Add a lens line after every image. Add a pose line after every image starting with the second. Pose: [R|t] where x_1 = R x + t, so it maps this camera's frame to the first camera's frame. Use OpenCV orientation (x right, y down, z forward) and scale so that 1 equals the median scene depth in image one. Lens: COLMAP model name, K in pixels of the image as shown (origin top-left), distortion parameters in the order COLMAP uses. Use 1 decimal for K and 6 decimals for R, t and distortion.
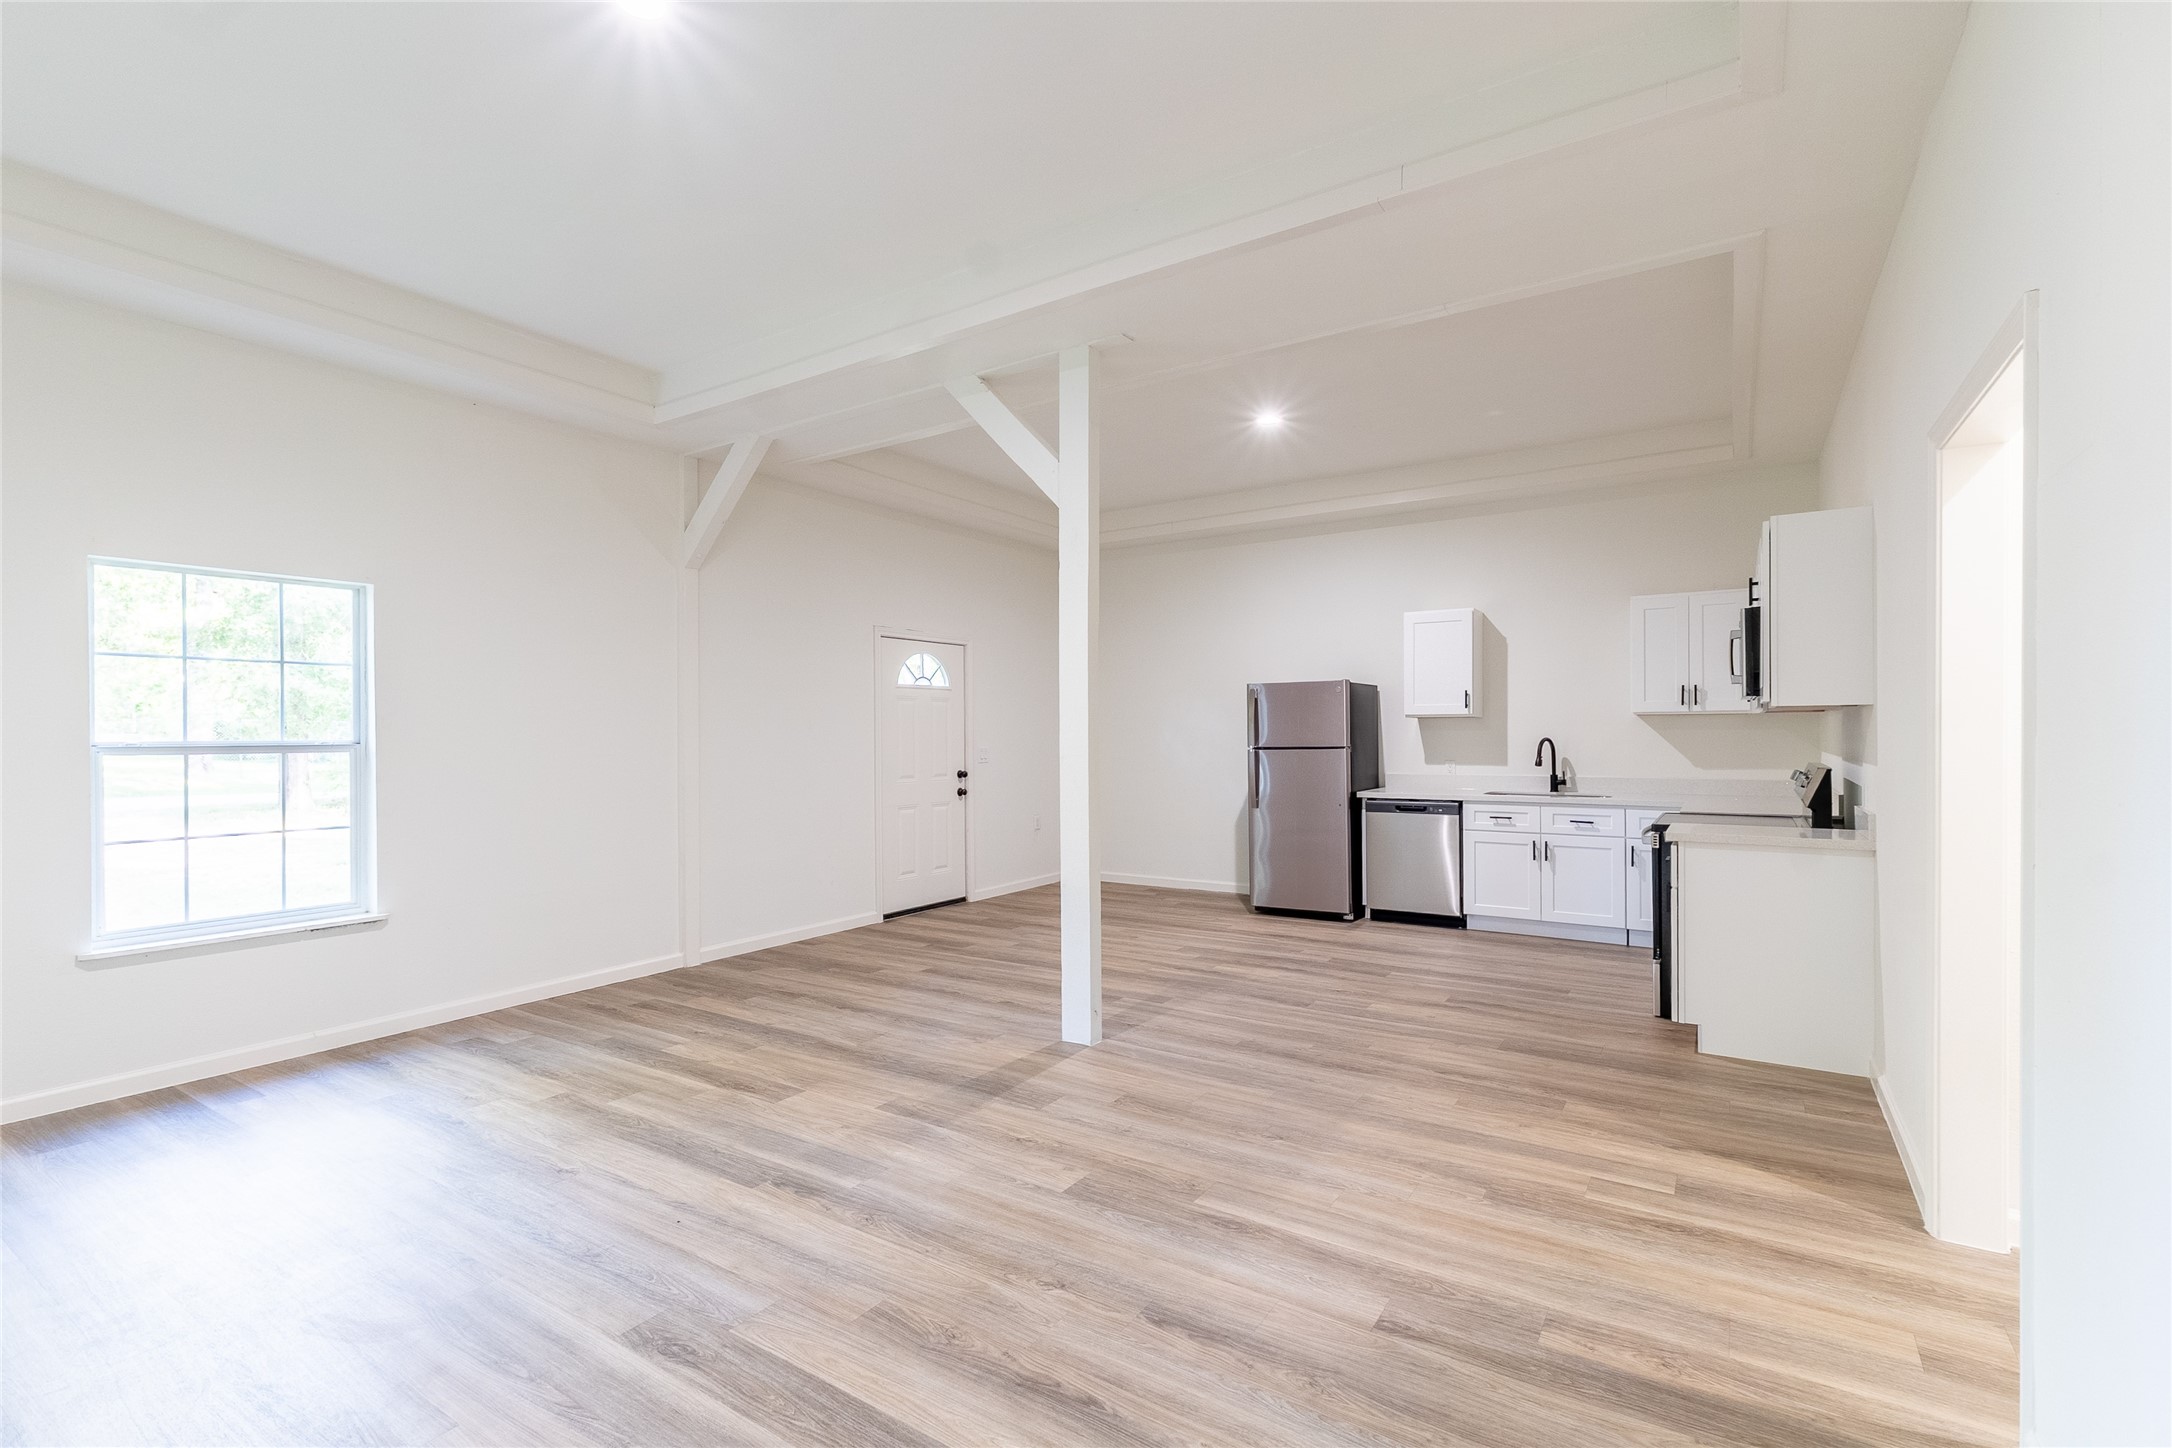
lens RADIAL K [[949.6, 0, 892.6], [0, 949.6, 735.3], [0, 0, 1]] dist [0.003713, 0.000350]
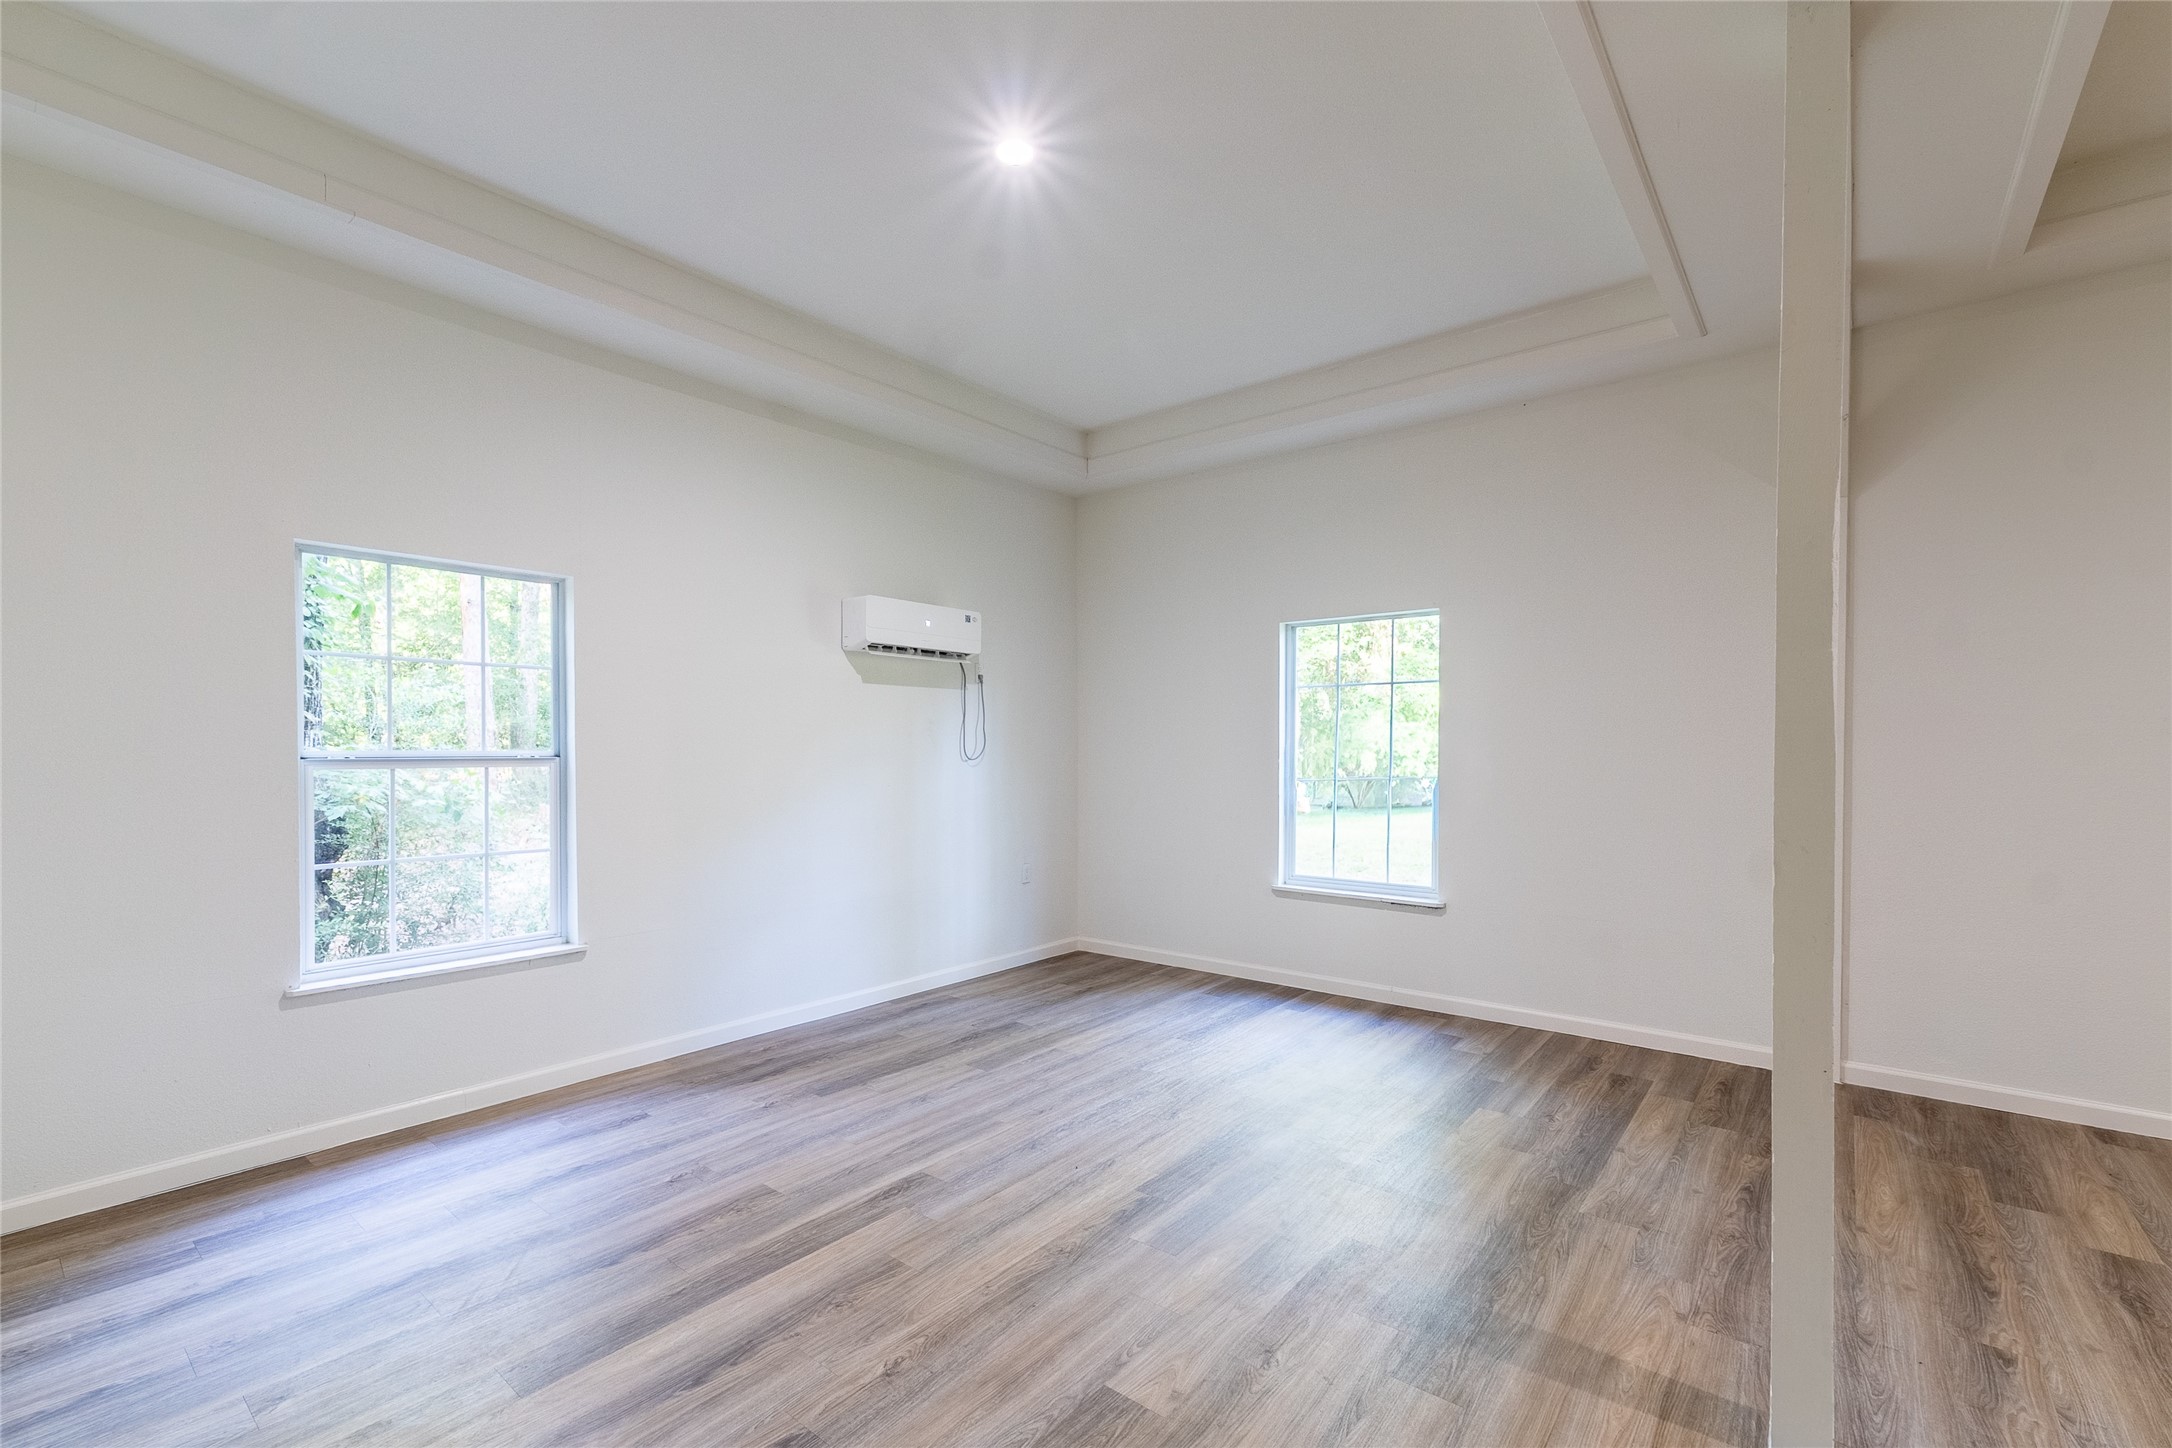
lens RADIAL K [[919.1, 0, 1151.5], [0, 919.1, 756.0], [0, 0, 1]] dist [0.007433, -0.001179]
pose [[0.085216, 0.019887, -0.996164, 0.572357], [0.000296, 0.999800, 0.019985, -0.006777], [0.996362, -0.001998, 0.085193, 0.643958]]
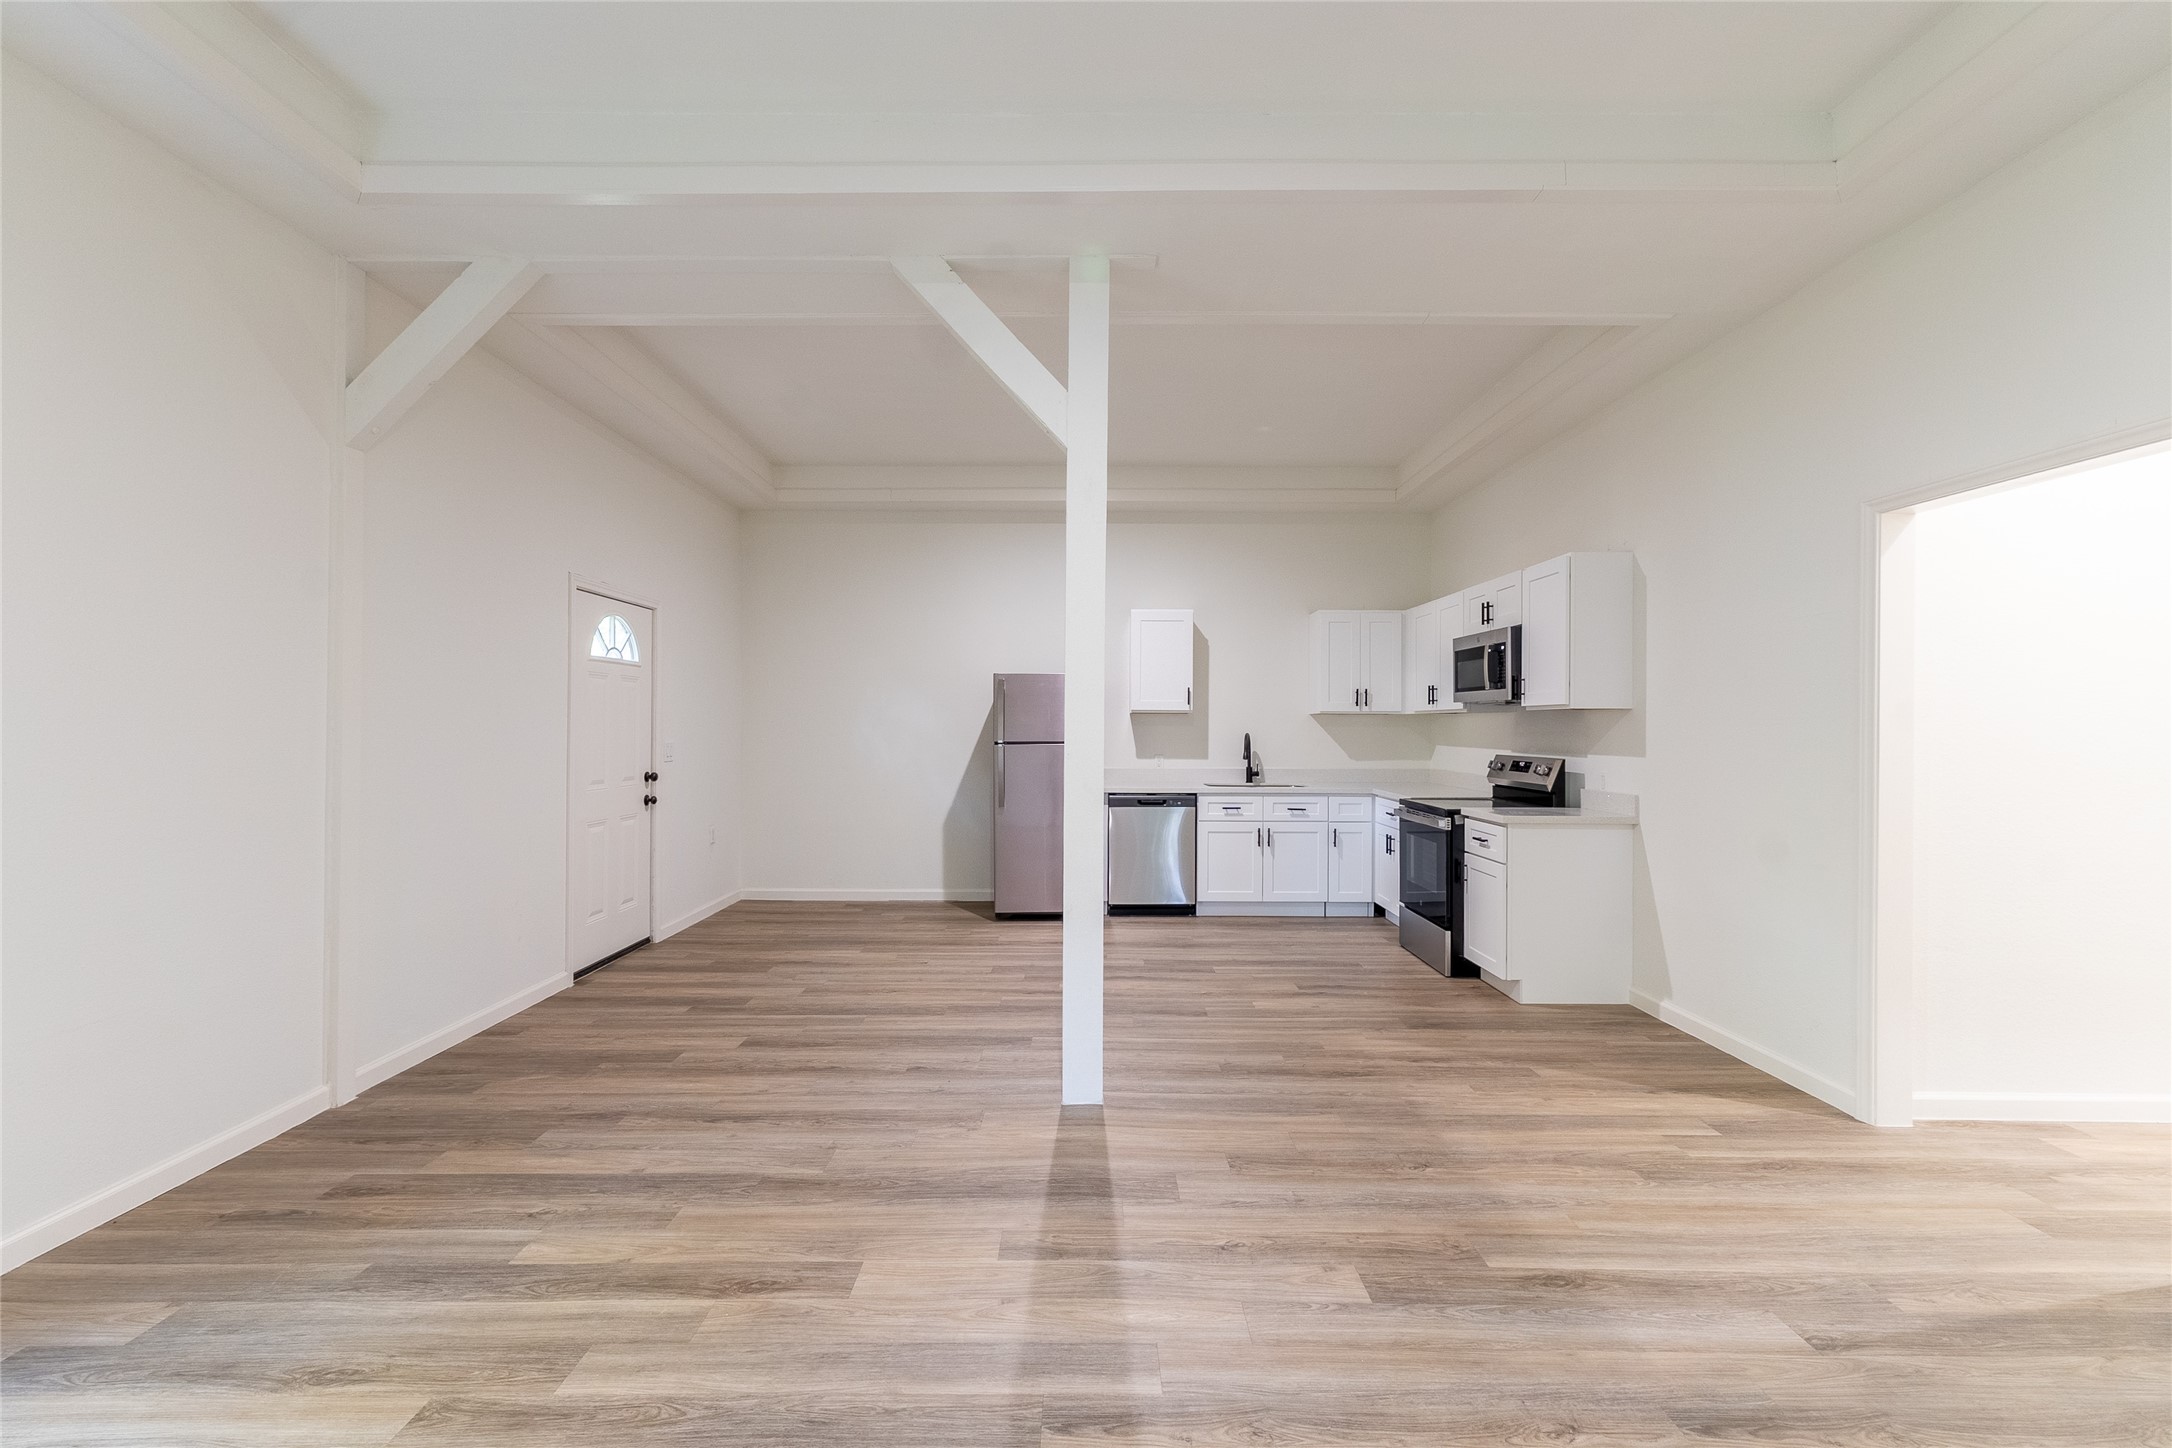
lens RADIAL K [[1036.9, 0, 941.8], [0, 1036.9, 721.1], [0, 0, 1]] dist [0.007411, -0.000234]
pose [[0.807277, 0.012066, 0.590049, -0.418540], [-0.008410, 0.999925, -0.008941, 0.002741], [-0.590113, 0.002256, 0.807318, 0.334725]]
